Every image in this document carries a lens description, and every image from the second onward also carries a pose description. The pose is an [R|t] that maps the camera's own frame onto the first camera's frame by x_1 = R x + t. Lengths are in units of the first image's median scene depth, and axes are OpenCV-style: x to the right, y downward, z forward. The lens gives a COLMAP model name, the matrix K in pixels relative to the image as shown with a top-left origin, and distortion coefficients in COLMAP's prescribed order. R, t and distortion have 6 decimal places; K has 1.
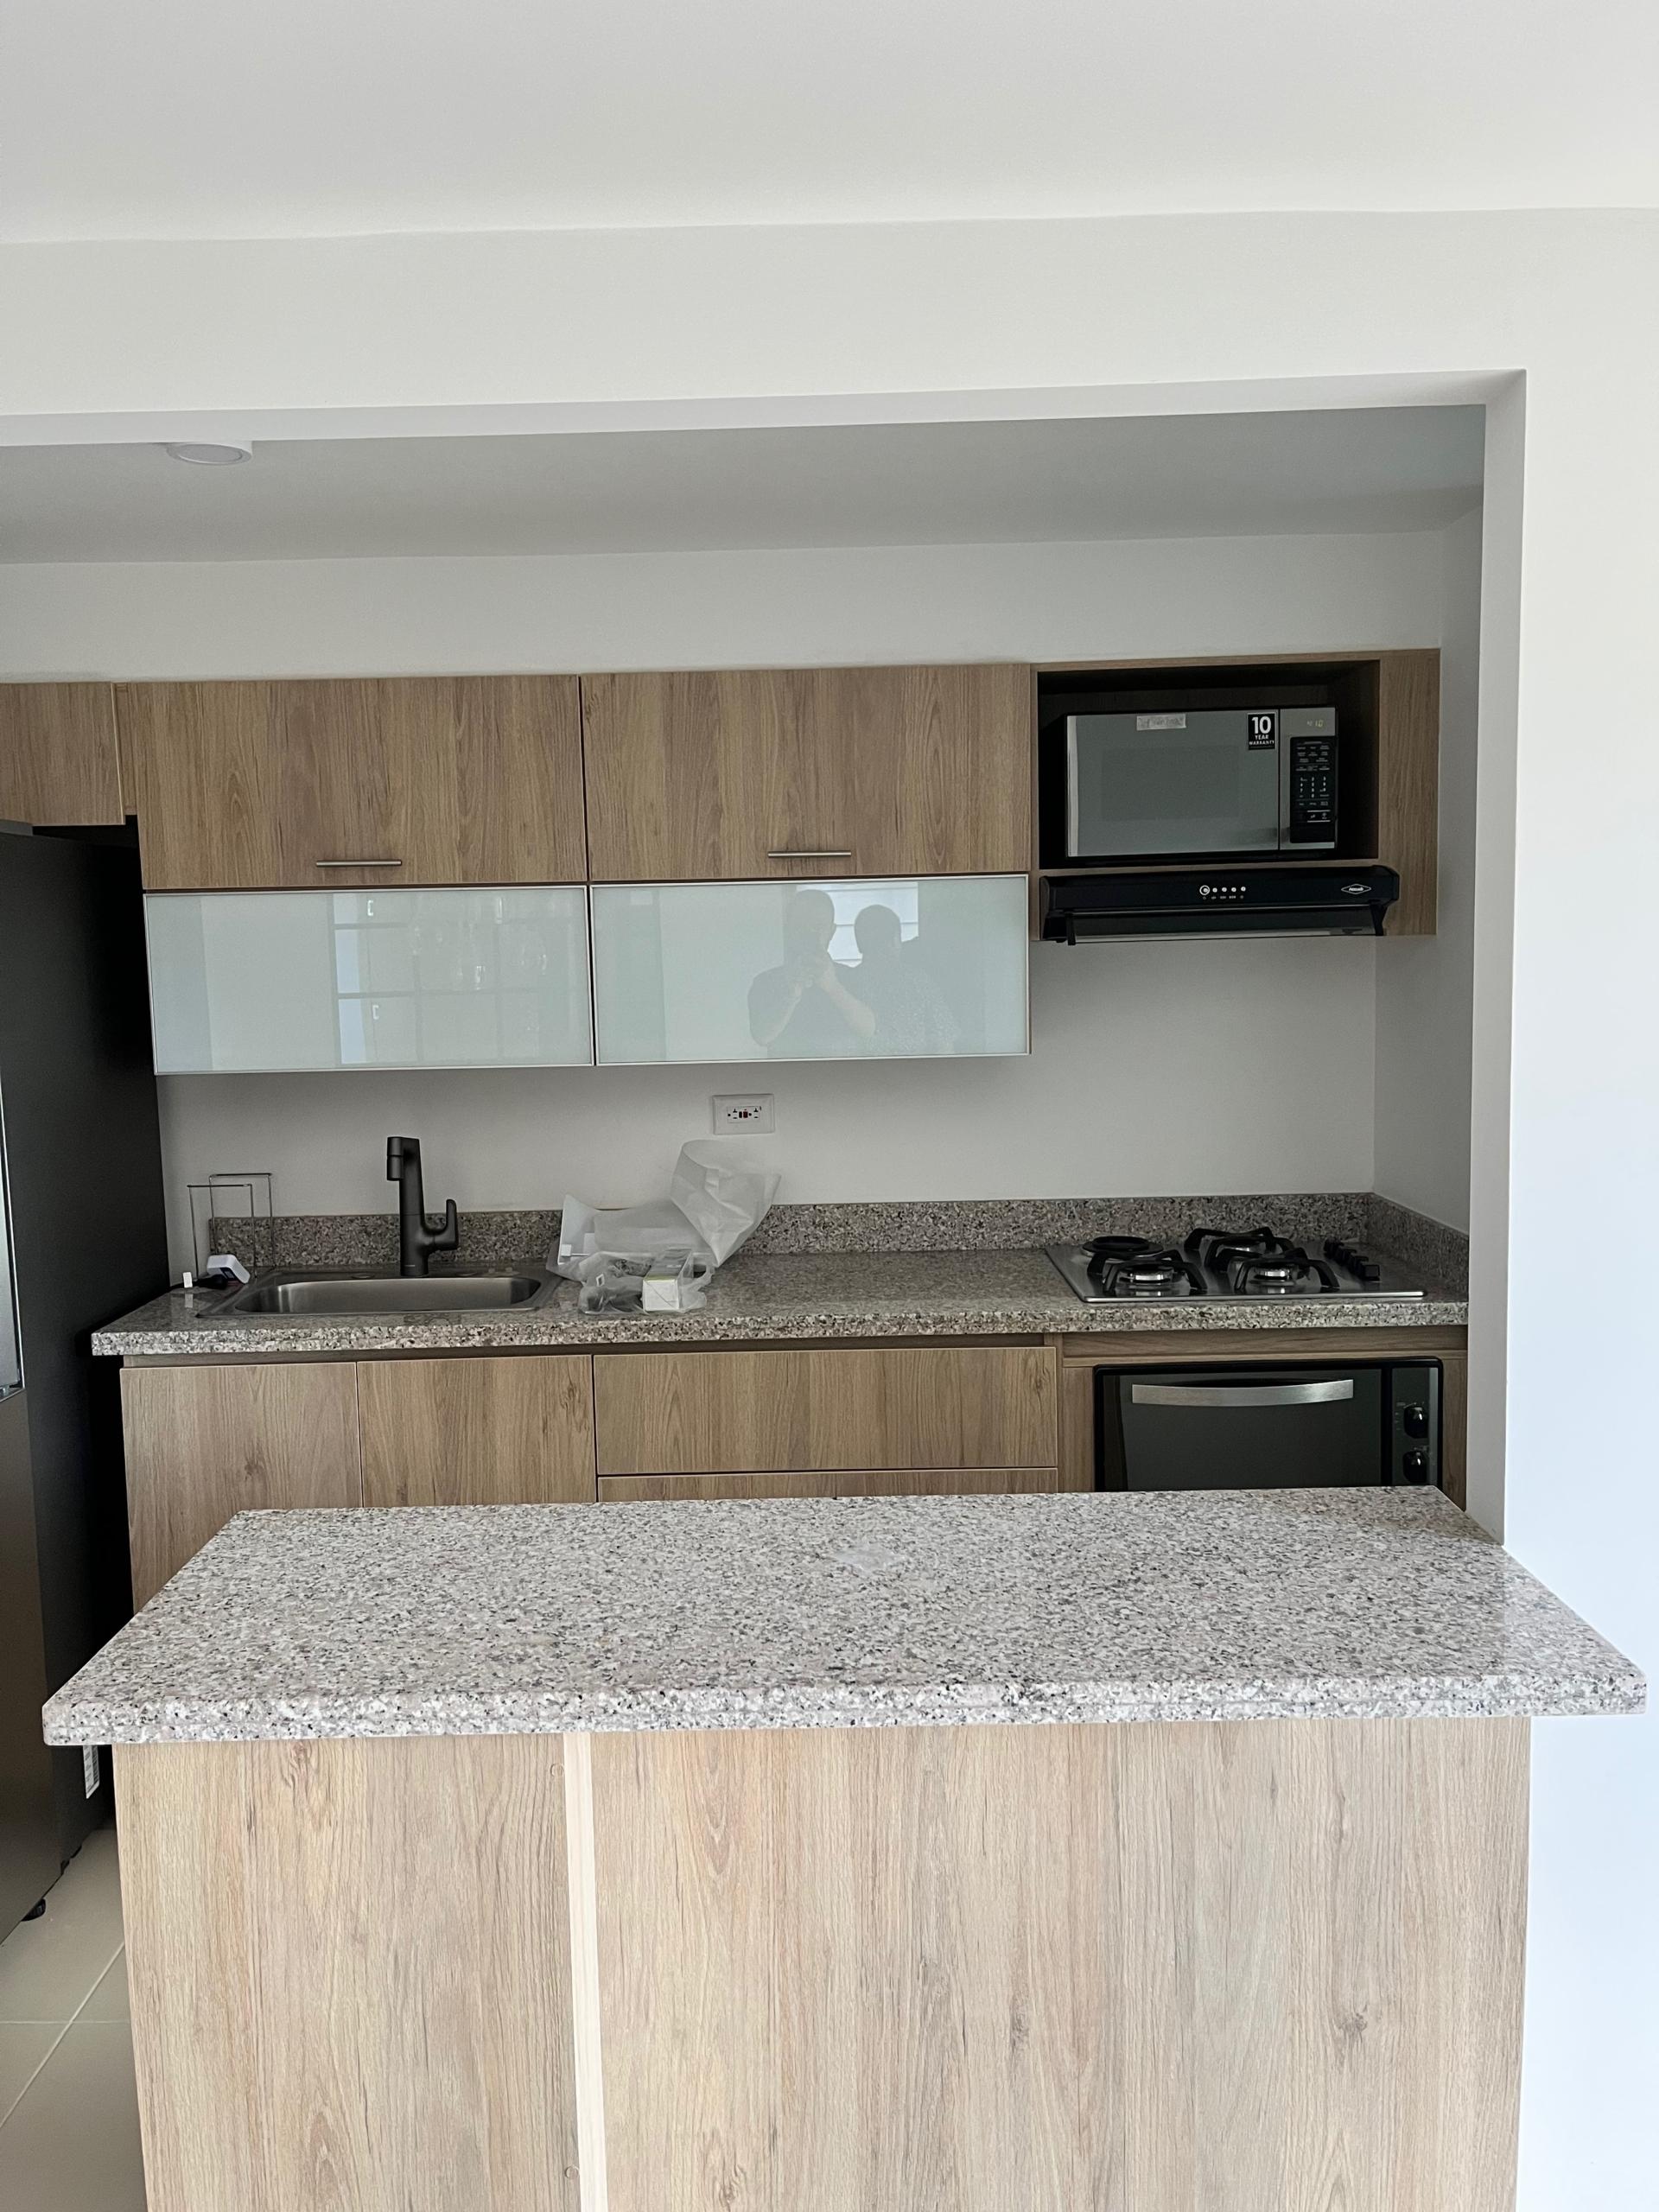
lens RADIAL K [[1691.8, 0, 784.5], [0, 1691.8, 1112.9], [0, 0, 1]] dist [0.110673, -0.154772]
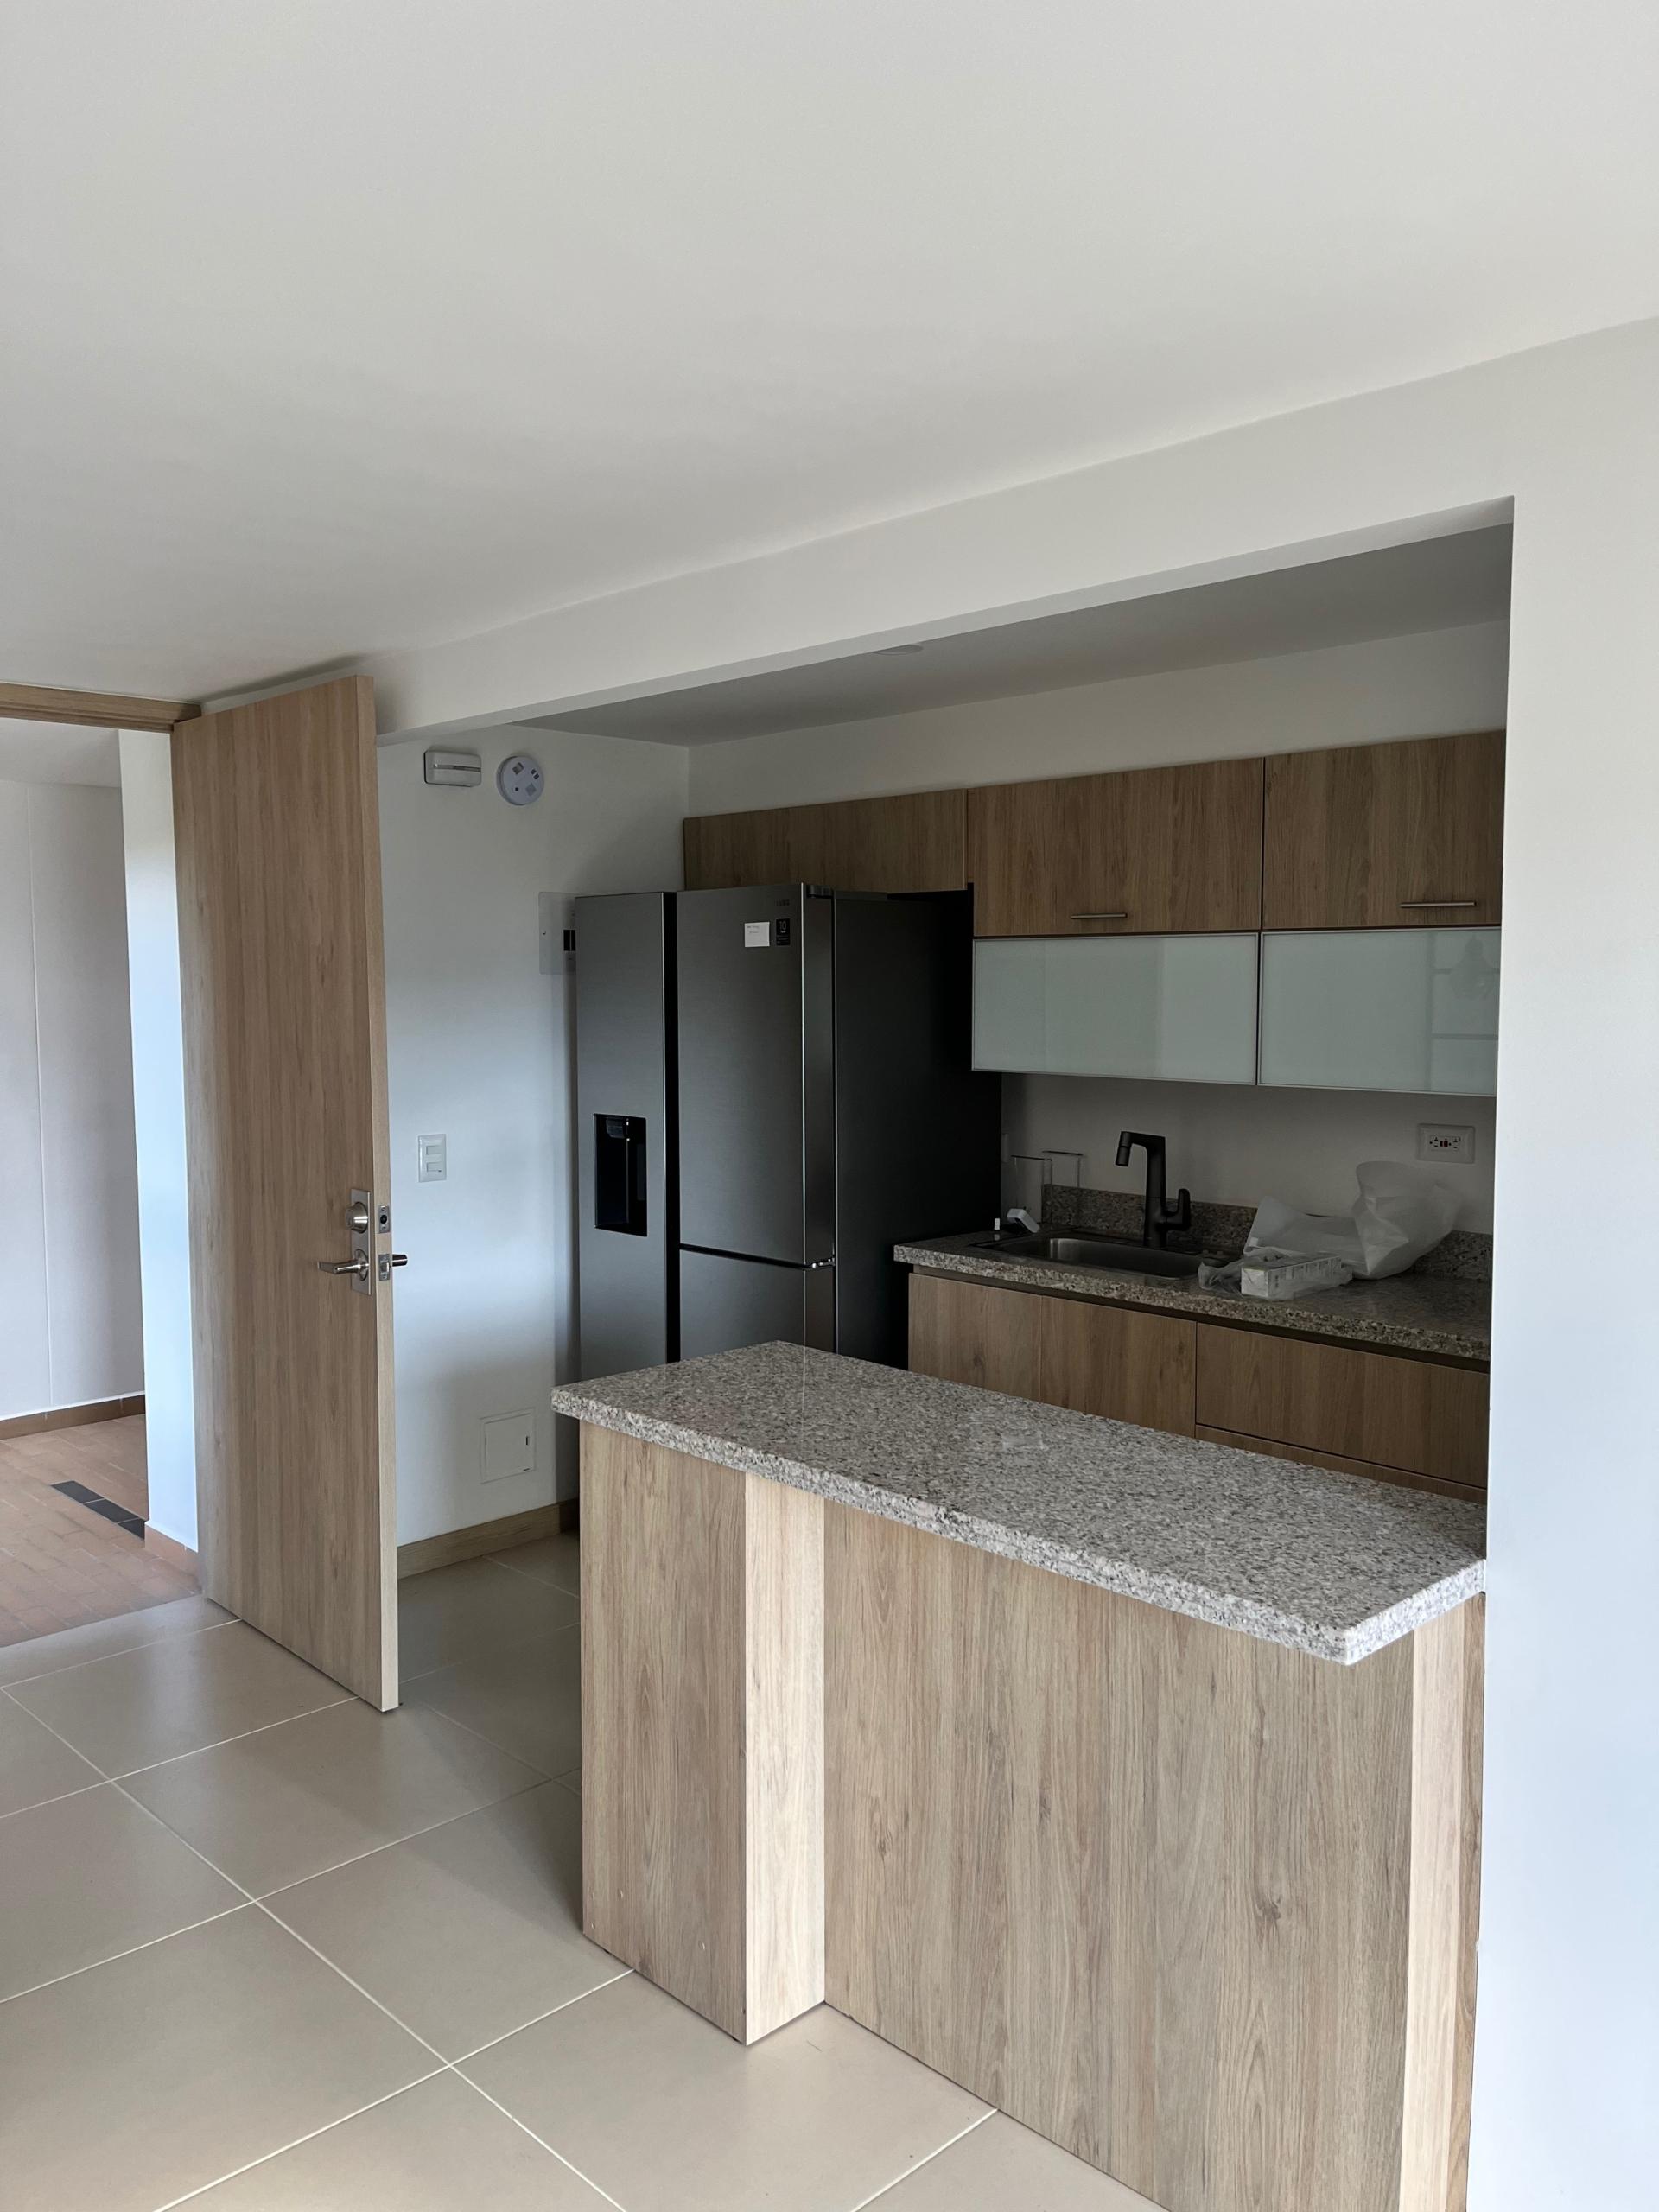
lens RADIAL K [[1708.0, 0, 818.3], [0, 1708.0, 1103.6], [0, 0, 1]] dist [0.059480, -0.078296]
pose [[0.690994, 0.076891, -0.718759, 0.923985], [-0.090318, 0.995718, 0.019690, -0.019183], [0.717196, 0.051311, 0.694980, -0.076338]]
